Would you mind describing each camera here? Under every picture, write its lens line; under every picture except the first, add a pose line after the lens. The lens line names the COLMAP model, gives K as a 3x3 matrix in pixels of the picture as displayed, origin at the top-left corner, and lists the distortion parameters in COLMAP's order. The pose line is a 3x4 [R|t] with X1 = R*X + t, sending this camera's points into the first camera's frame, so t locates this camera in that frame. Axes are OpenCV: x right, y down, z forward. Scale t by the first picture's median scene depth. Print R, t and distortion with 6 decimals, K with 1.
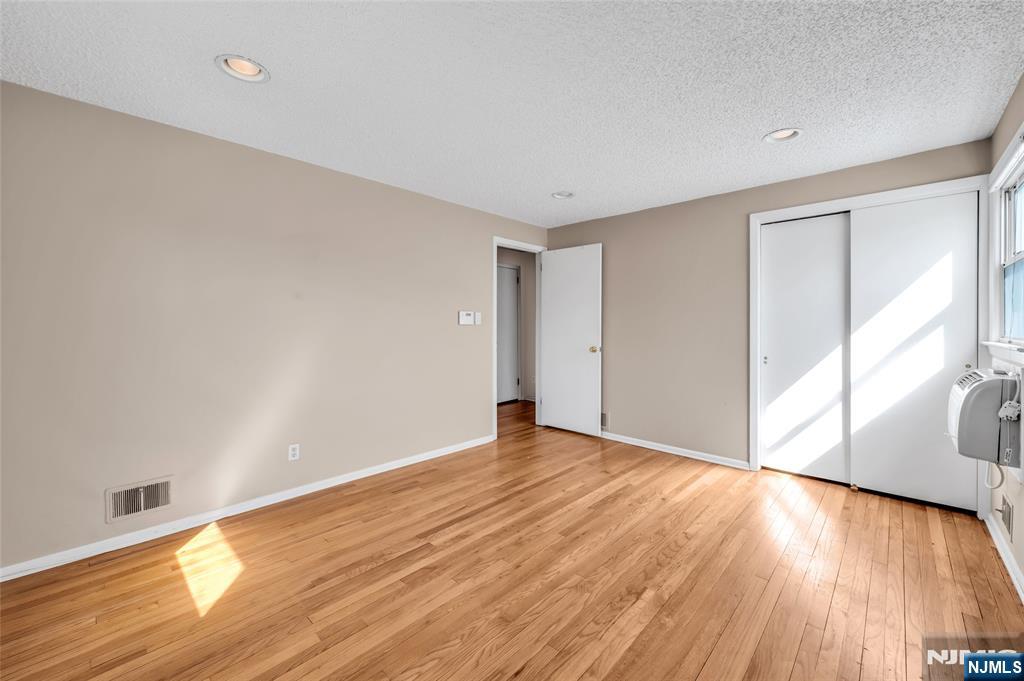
lens RADIAL K [[404.9, 0, 505.4], [0, 404.9, 336.8], [0, 0, 1]] dist [0.000370, -0.000054]
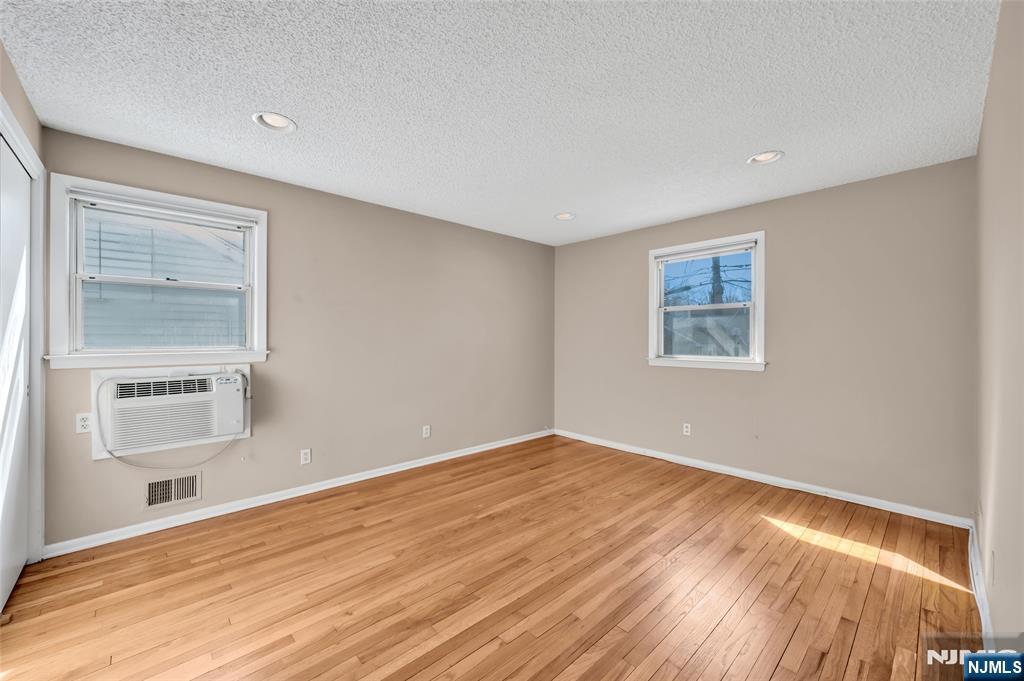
lens RADIAL K [[404.9, 0, 505.4], [0, 404.9, 336.8], [0, 0, 1]] dist [0.000370, -0.000054]
pose [[-0.998114, -0.000524, 0.061380, 0.156767], [0.000916, 0.999725, 0.023419, -0.062773], [-0.061375, 0.023431, -0.997840, 2.263594]]
